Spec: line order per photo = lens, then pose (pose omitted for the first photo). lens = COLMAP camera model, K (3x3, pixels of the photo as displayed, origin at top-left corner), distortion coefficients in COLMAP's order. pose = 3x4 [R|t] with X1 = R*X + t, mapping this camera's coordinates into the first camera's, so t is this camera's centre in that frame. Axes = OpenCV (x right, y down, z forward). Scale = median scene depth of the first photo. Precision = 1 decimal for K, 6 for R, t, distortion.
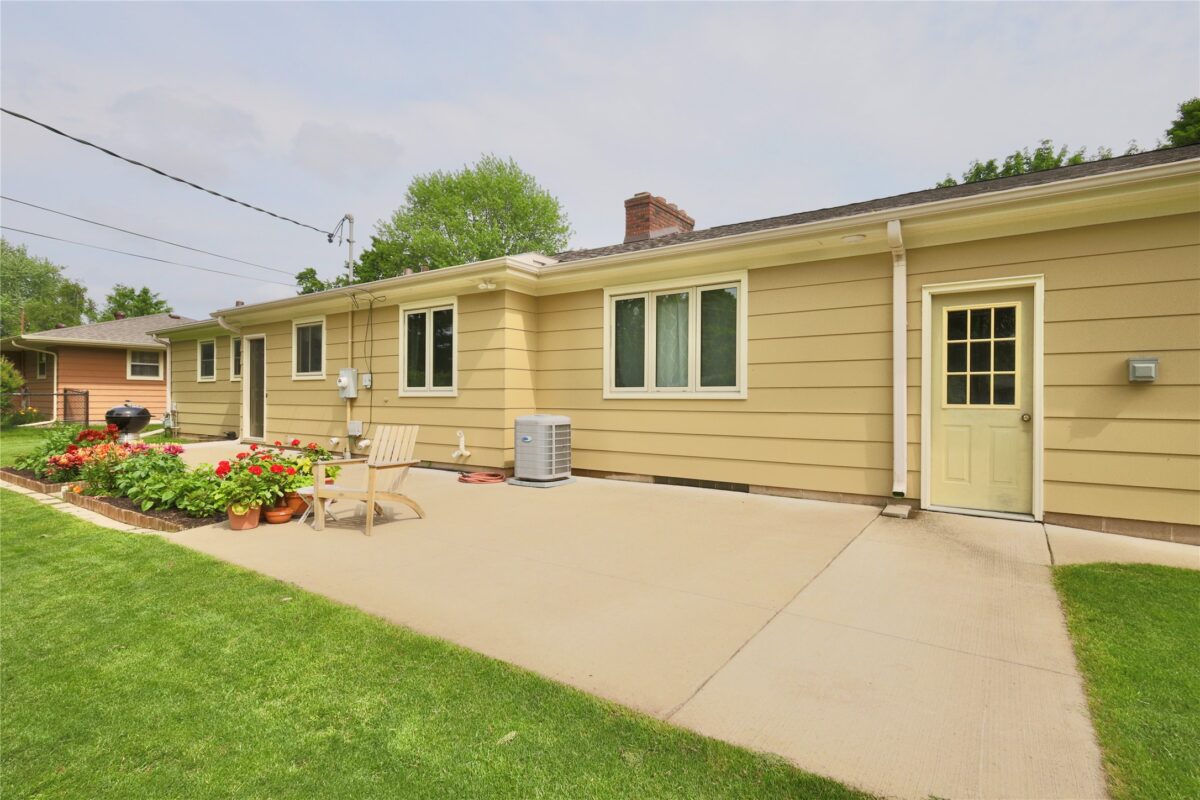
lens RADIAL K [[587.6, 0, 600.2], [0, 587.6, 403.8], [0, 0, 1]] dist [-0.003625, 0.002071]
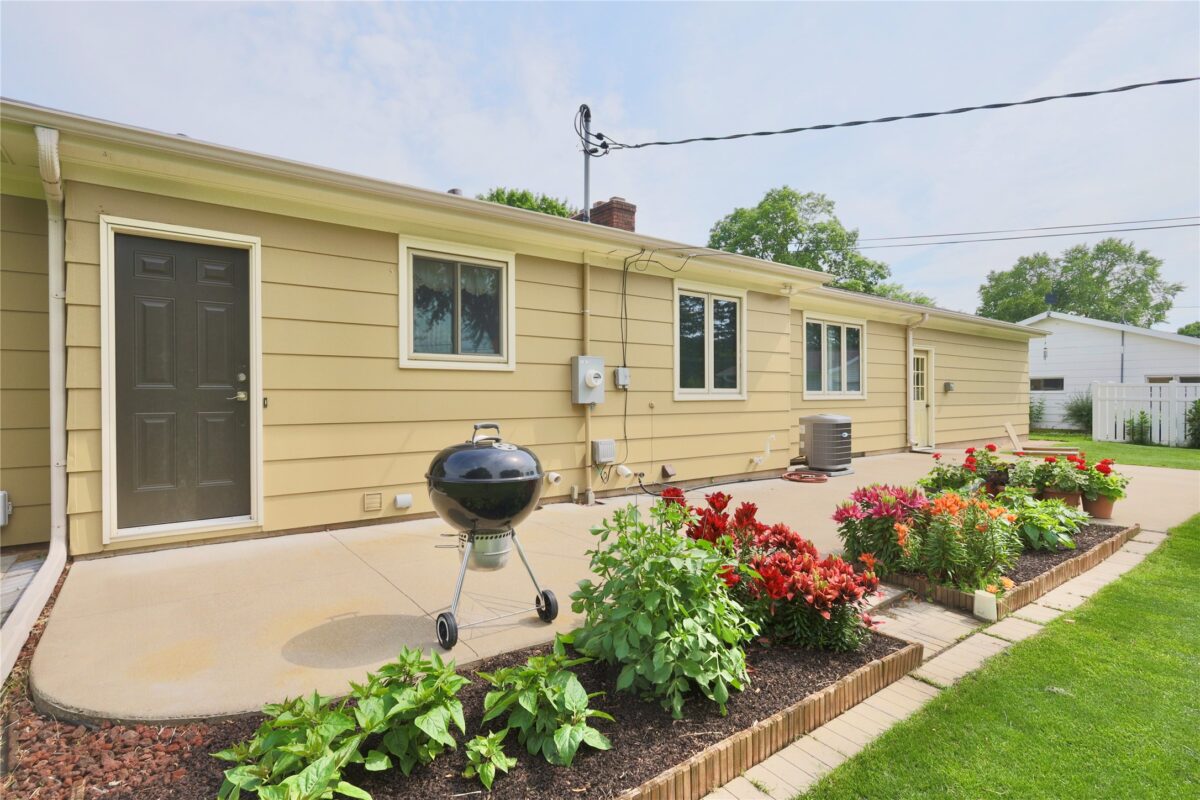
lens RADIAL K [[587.6, 0, 599.3], [0, 587.6, 394.9], [0, 0, 1]] dist [-0.003625, 0.002071]
pose [[0.313159, -0.010523, 0.949642, -1.271830], [0.005329, 0.999942, 0.009323, -0.031669], [-0.949686, 0.002142, 0.313197, 0.997528]]
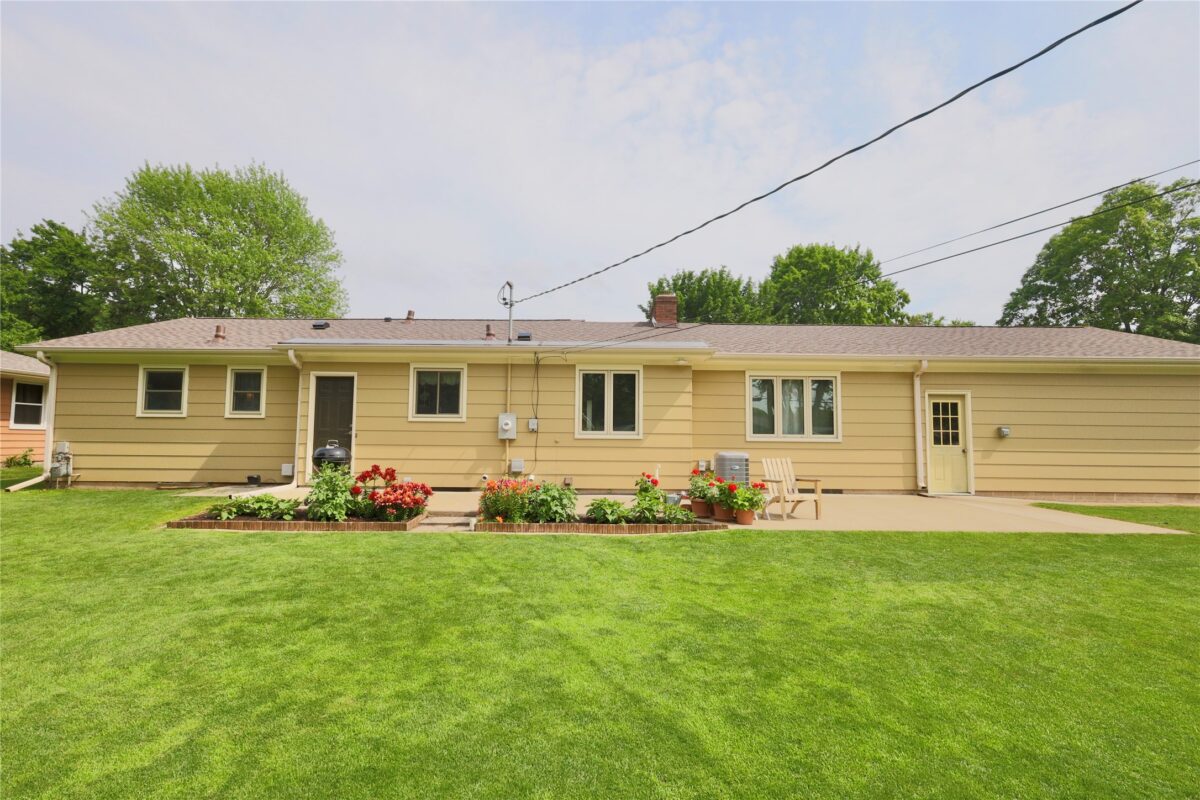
lens RADIAL K [[587.6, 0, 600.9], [0, 587.6, 400.2], [0, 0, 1]] dist [-0.003625, 0.002071]
pose [[0.821664, 0.043714, 0.568294, -1.171299], [-0.001769, 0.997245, -0.074152, -0.001181], [-0.569970, 0.059923, 0.819478, -0.058922]]
